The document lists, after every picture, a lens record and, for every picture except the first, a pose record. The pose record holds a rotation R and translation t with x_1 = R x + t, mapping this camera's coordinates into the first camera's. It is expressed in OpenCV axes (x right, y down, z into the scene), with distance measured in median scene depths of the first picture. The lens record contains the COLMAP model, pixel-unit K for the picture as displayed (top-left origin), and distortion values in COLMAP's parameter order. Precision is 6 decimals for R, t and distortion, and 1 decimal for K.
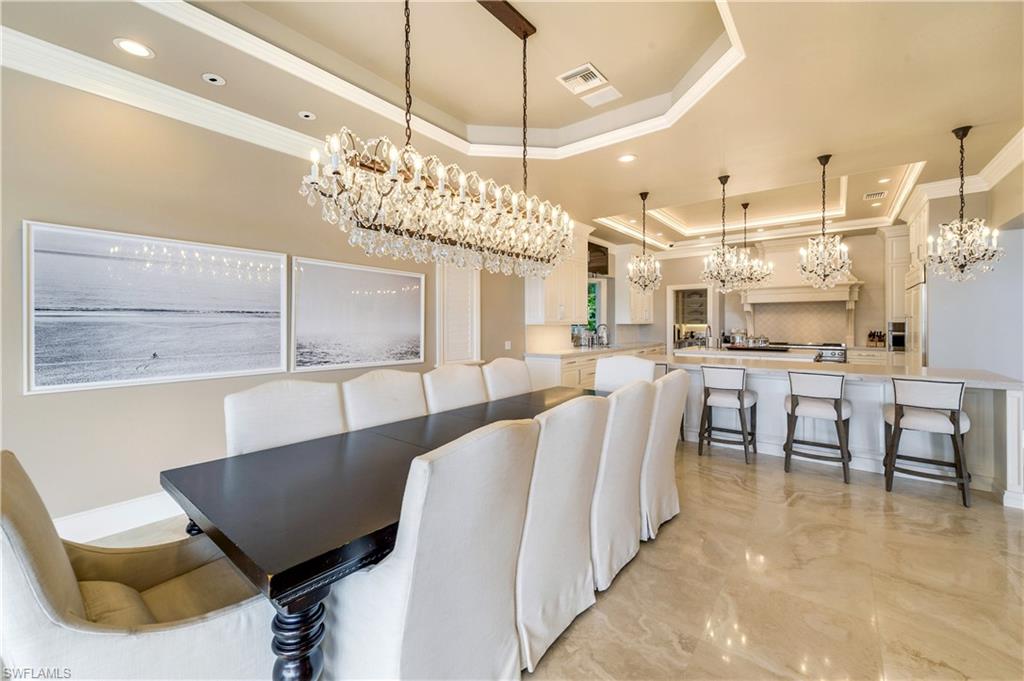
lens RADIAL K [[412.2, 0, 503.4], [0, 412.2, 326.9], [0, 0, 1]] dist [0.014764, -0.000176]
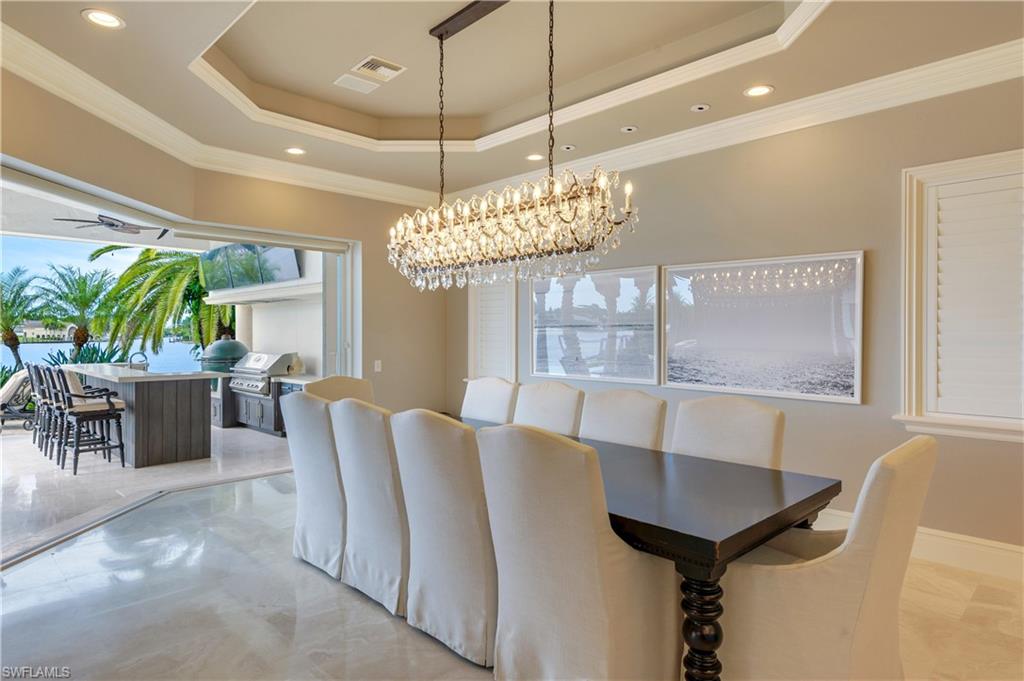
lens RADIAL K [[597.8, 0, 512.4], [0, 597.8, 339.9], [0, 0, 1]] dist [-0.005146, -0.000568]
pose [[-0.118375, 0.007186, -0.992943, 0.877941], [-0.013016, 0.999877, 0.008787, -0.005927], [0.992884, 0.013964, -0.118267, 0.791646]]
